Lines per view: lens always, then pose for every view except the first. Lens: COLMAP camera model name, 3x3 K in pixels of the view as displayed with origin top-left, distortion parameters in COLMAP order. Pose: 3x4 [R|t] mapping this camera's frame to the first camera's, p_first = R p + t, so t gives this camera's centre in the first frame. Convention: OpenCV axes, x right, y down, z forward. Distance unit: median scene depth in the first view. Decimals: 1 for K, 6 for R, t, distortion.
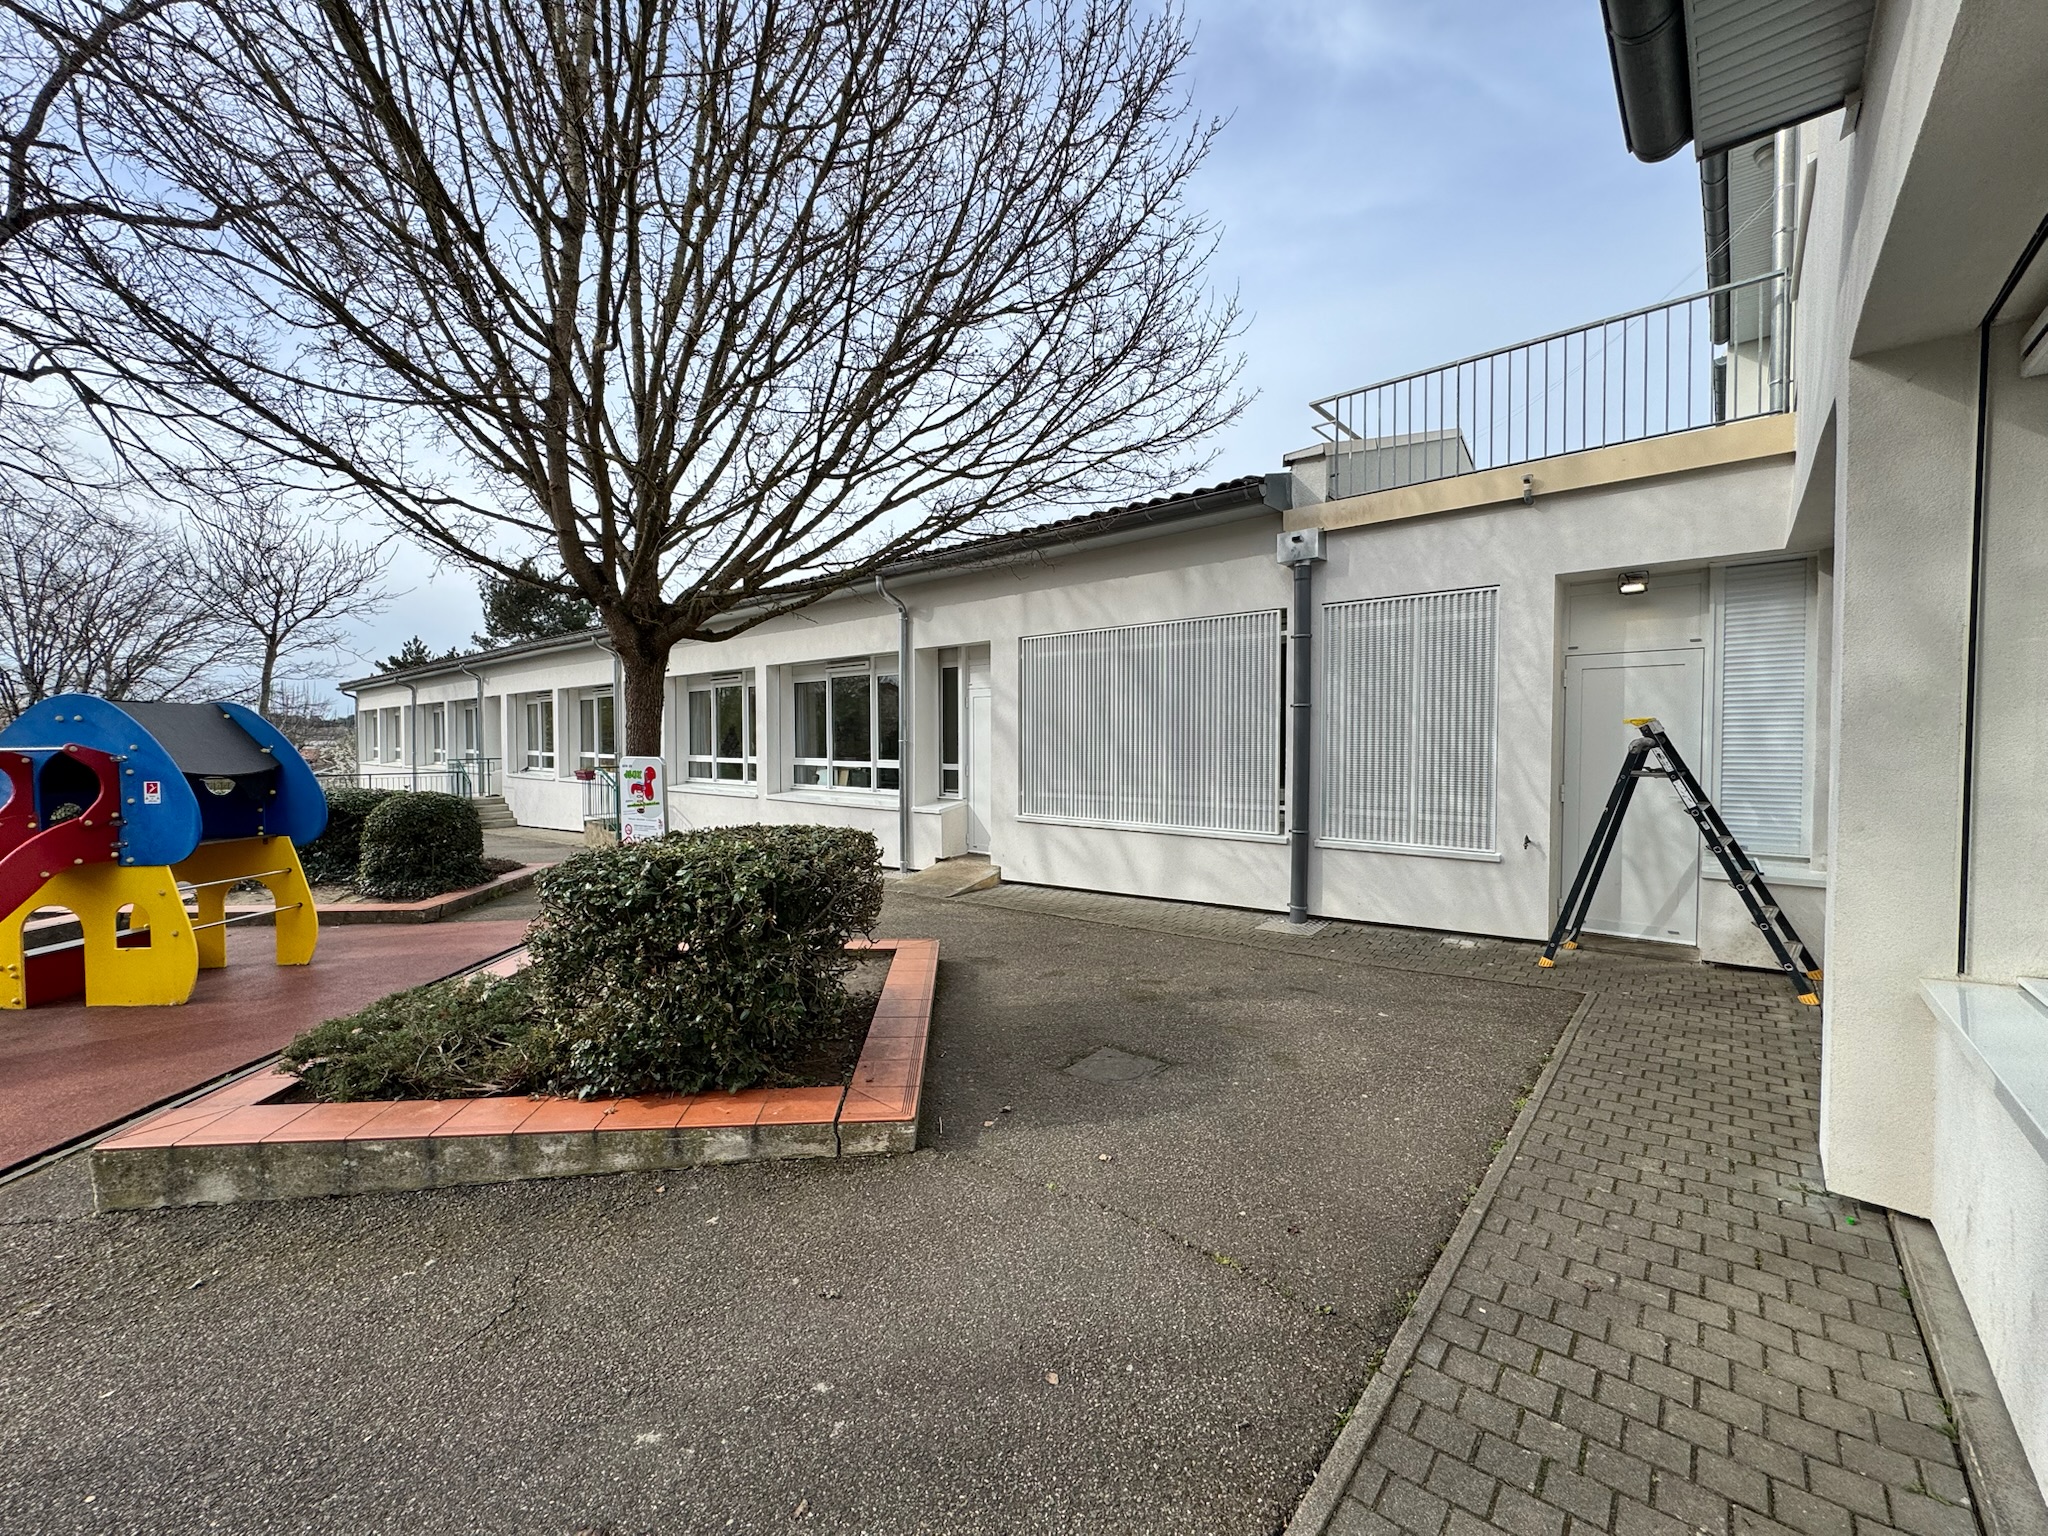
lens RADIAL K [[815.7, 0, 1023.1], [0, 815.7, 762.8], [0, 0, 1]] dist [0.000426, -0.000048]
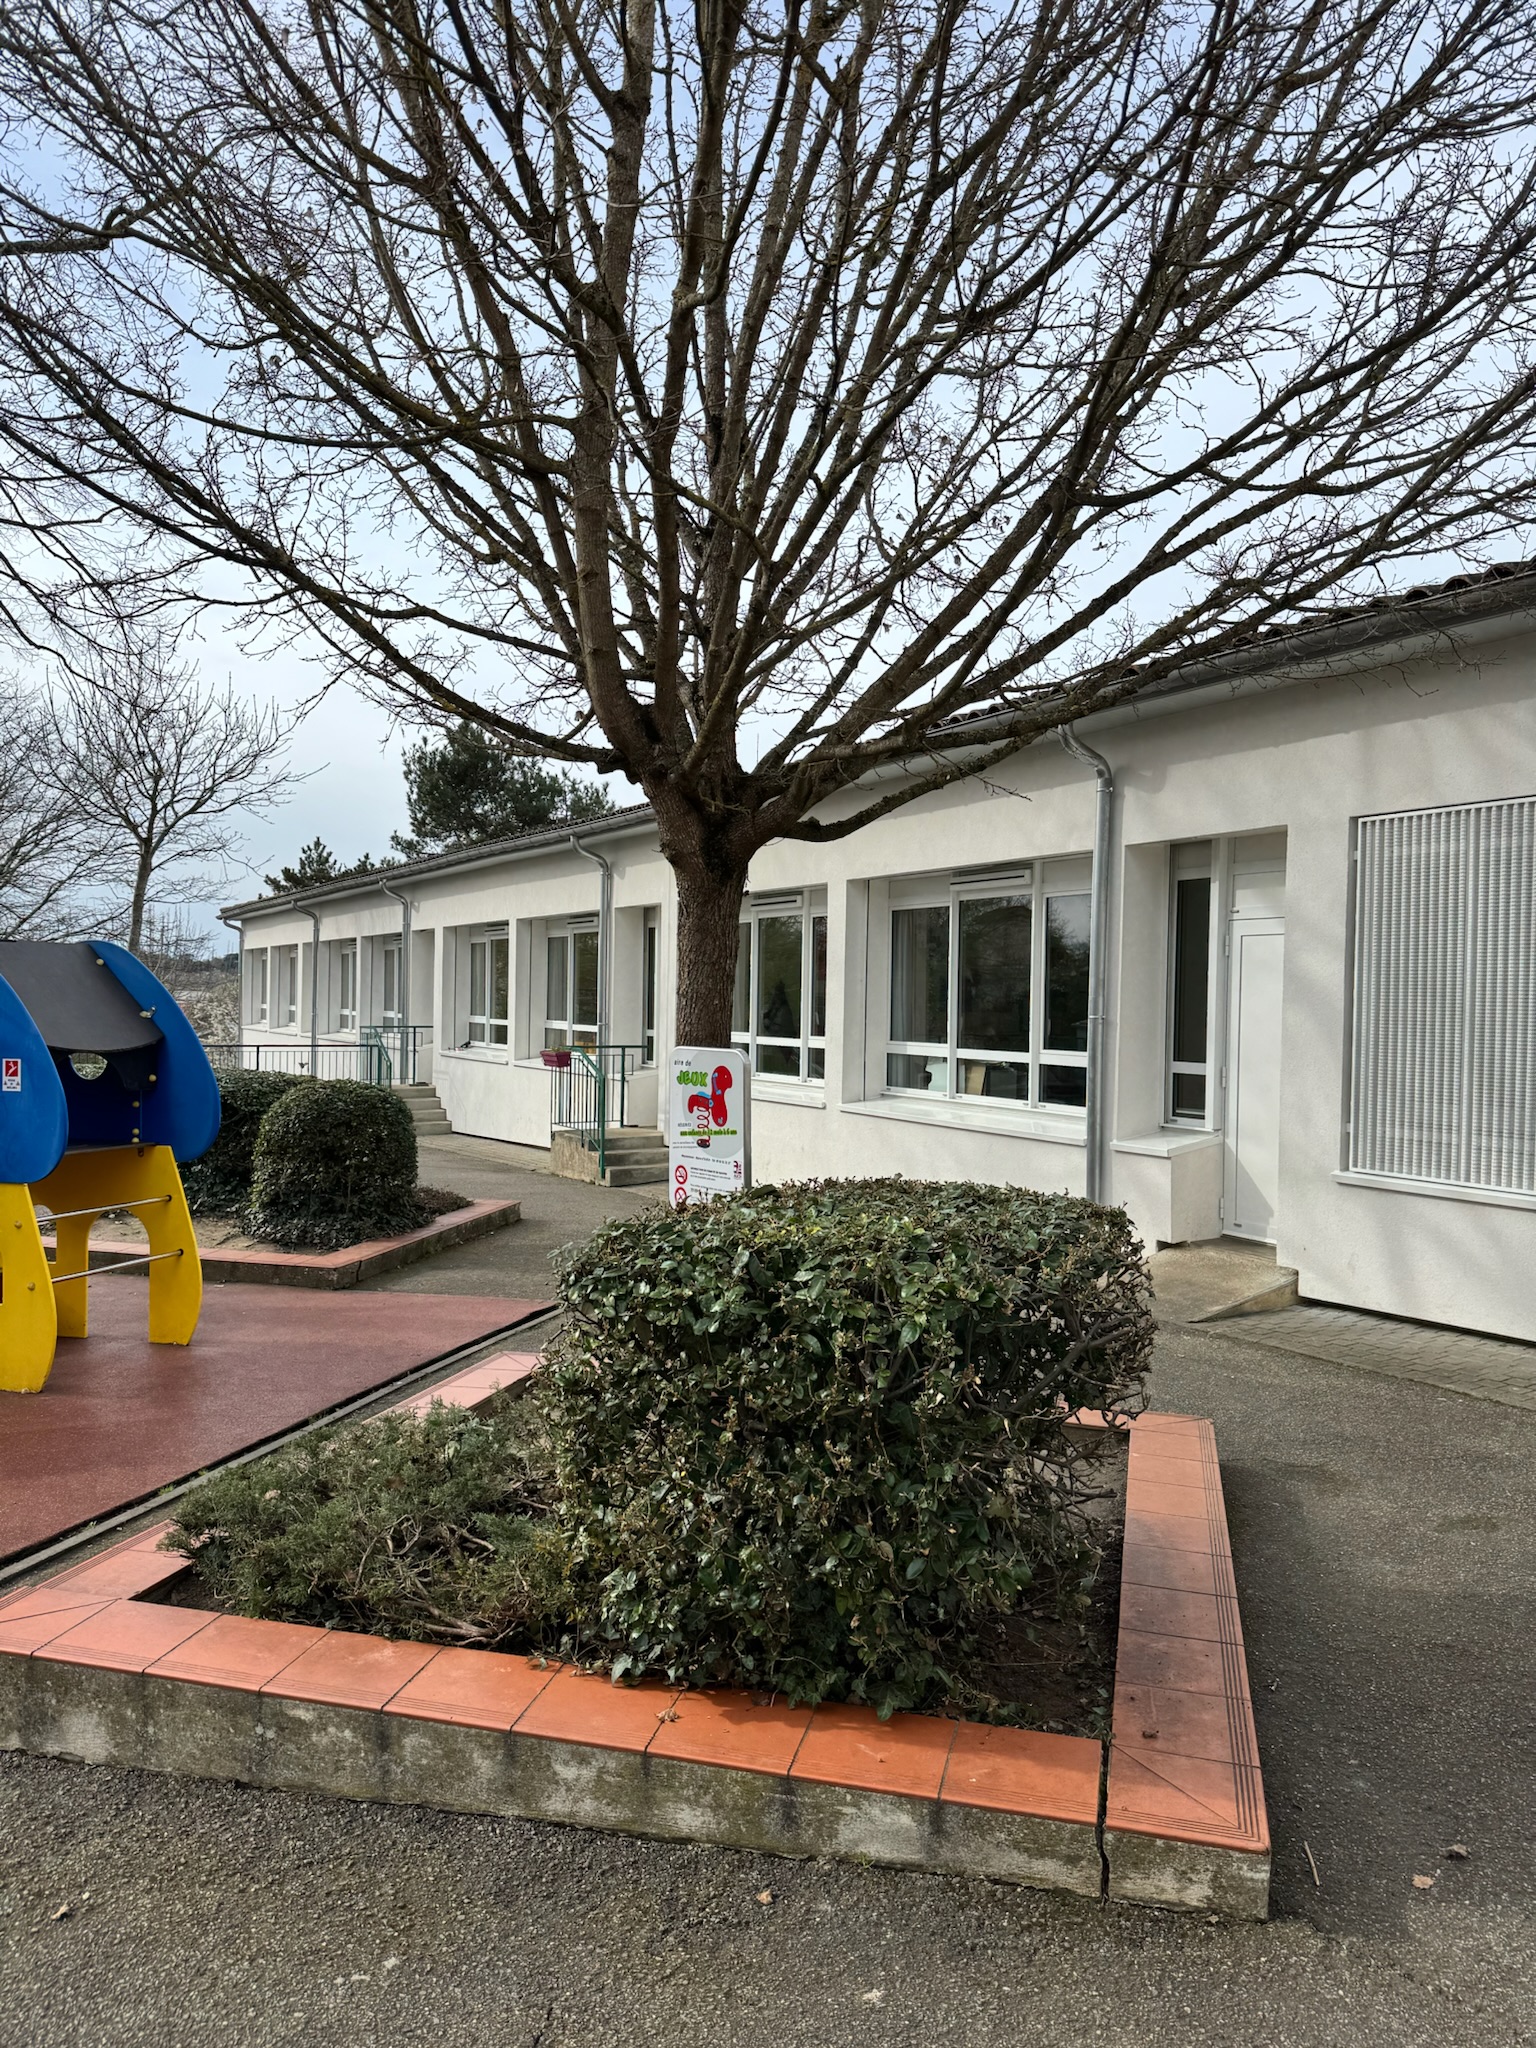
lens RADIAL K [[1429.3, 0, 759.9], [0, 1429.3, 1026.4], [0, 0, 1]] dist [0.089584, -0.120543]
pose [[0.944304, 0.024863, -0.328133, -0.086778], [-0.029294, 0.999534, -0.008566, -0.011027], [0.327768, 0.017701, 0.944593, 0.065809]]
